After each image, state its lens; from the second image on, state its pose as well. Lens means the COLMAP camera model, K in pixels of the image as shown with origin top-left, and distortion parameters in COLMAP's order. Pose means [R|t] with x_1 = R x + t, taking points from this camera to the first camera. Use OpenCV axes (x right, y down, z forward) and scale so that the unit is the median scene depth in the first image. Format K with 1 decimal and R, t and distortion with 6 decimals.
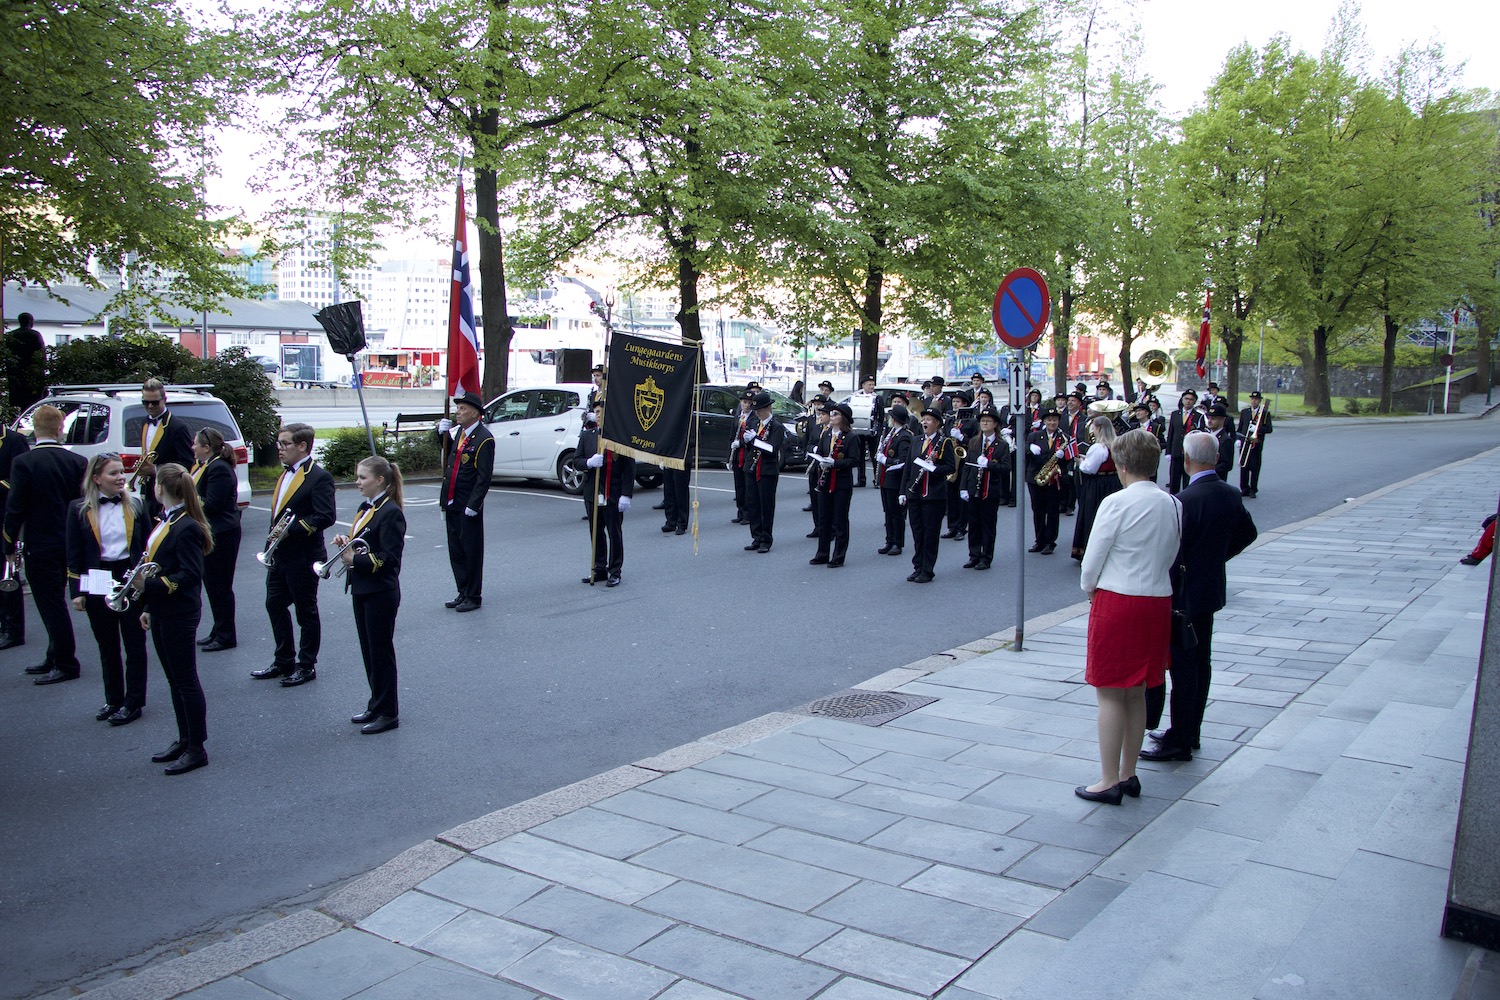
lens RADIAL K [[1226.7, 0, 747.4], [0, 1226.7, 522.9], [0, 0, 1]] dist [-0.188510, 0.162730]
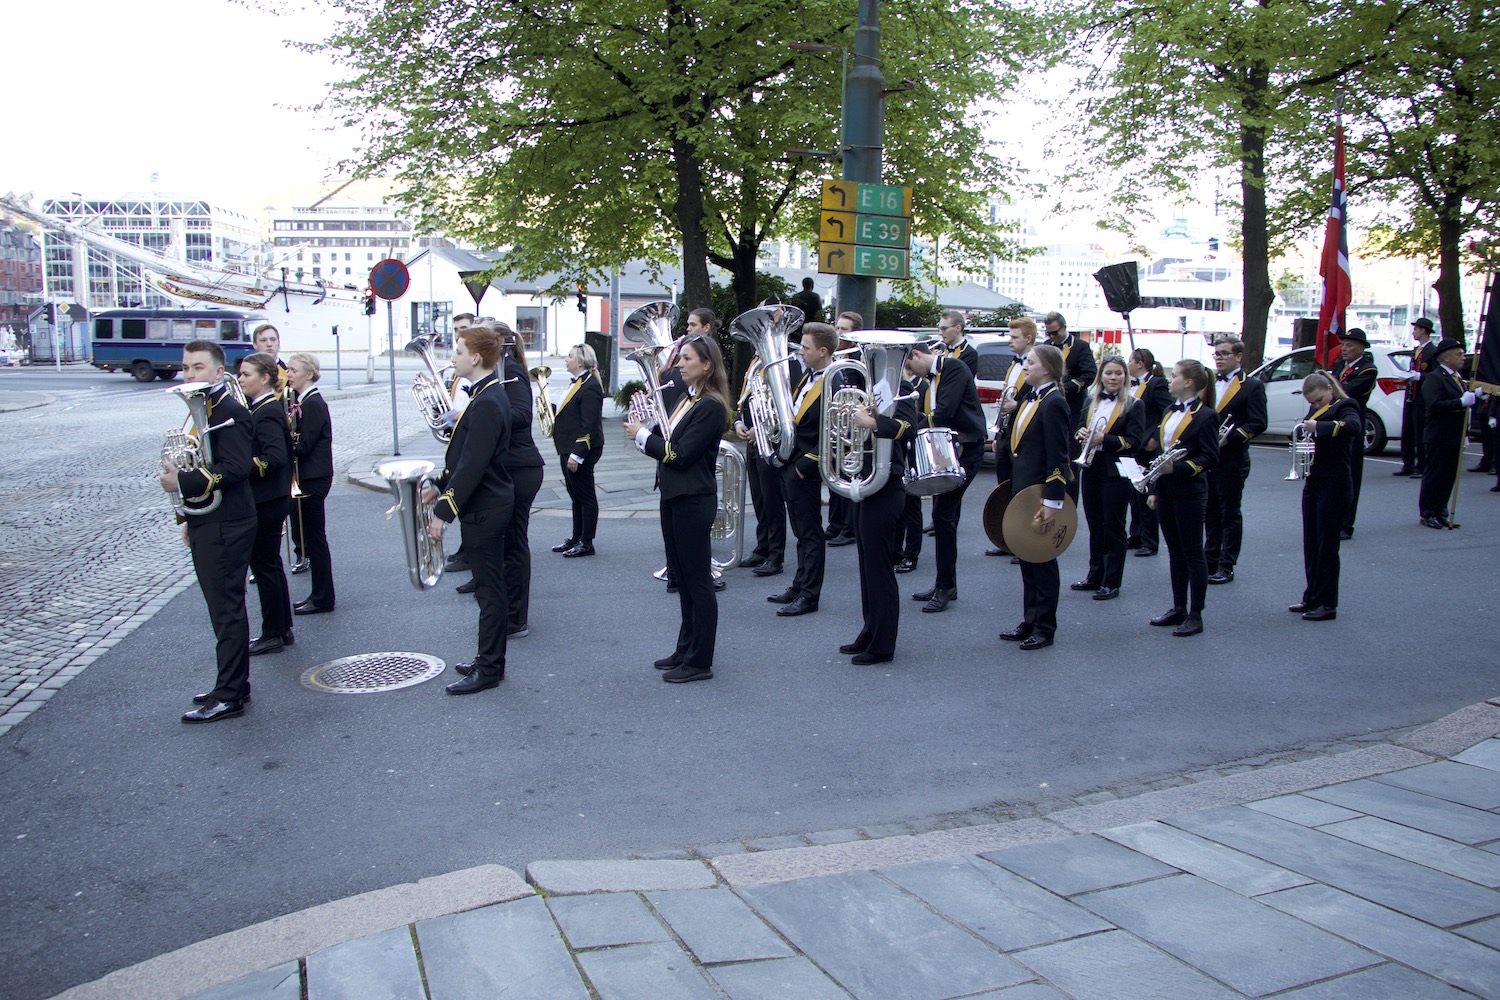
lens RADIAL K [[1226.7, 0, 747.4], [0, 1226.7, 522.9], [0, 0, 1]] dist [-0.188510, 0.162730]
pose [[0.871207, 0.067972, -0.486187, -0.146767], [-0.062543, 0.997666, 0.027408, 0.049904], [0.486915, 0.006530, 0.873425, -0.099639]]
